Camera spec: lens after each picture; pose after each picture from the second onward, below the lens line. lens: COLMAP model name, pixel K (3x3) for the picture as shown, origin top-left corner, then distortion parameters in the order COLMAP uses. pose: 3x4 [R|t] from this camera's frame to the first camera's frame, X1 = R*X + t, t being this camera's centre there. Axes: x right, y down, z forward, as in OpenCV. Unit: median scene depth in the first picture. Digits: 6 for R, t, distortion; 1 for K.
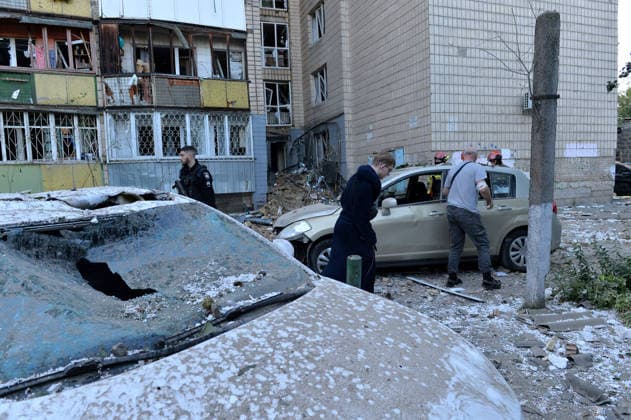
lens RADIAL K [[431.7, 0, 315.5], [0, 431.7, 210.0], [0, 0, 1]] dist [-0.002128, -0.005286]
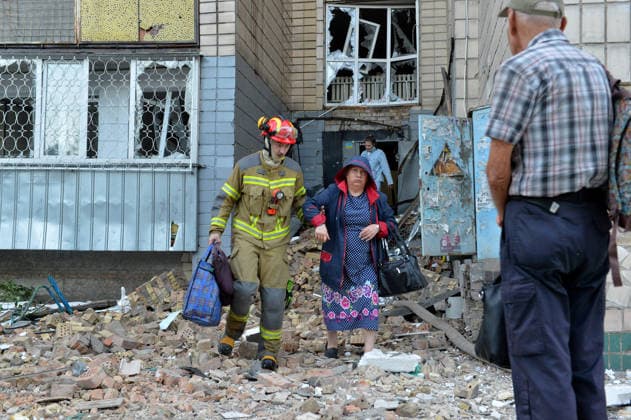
lens RADIAL K [[753.8, 0, 315.5], [0, 753.8, 210.0], [0, 0, 1]] dist [-0.003887, 0.004794]
pose [[0.868218, 0.011542, -0.496048, 0.304086], [-0.077092, 0.990727, -0.111880, -0.013249], [0.490157, 0.135378, 0.861057, 0.502470]]
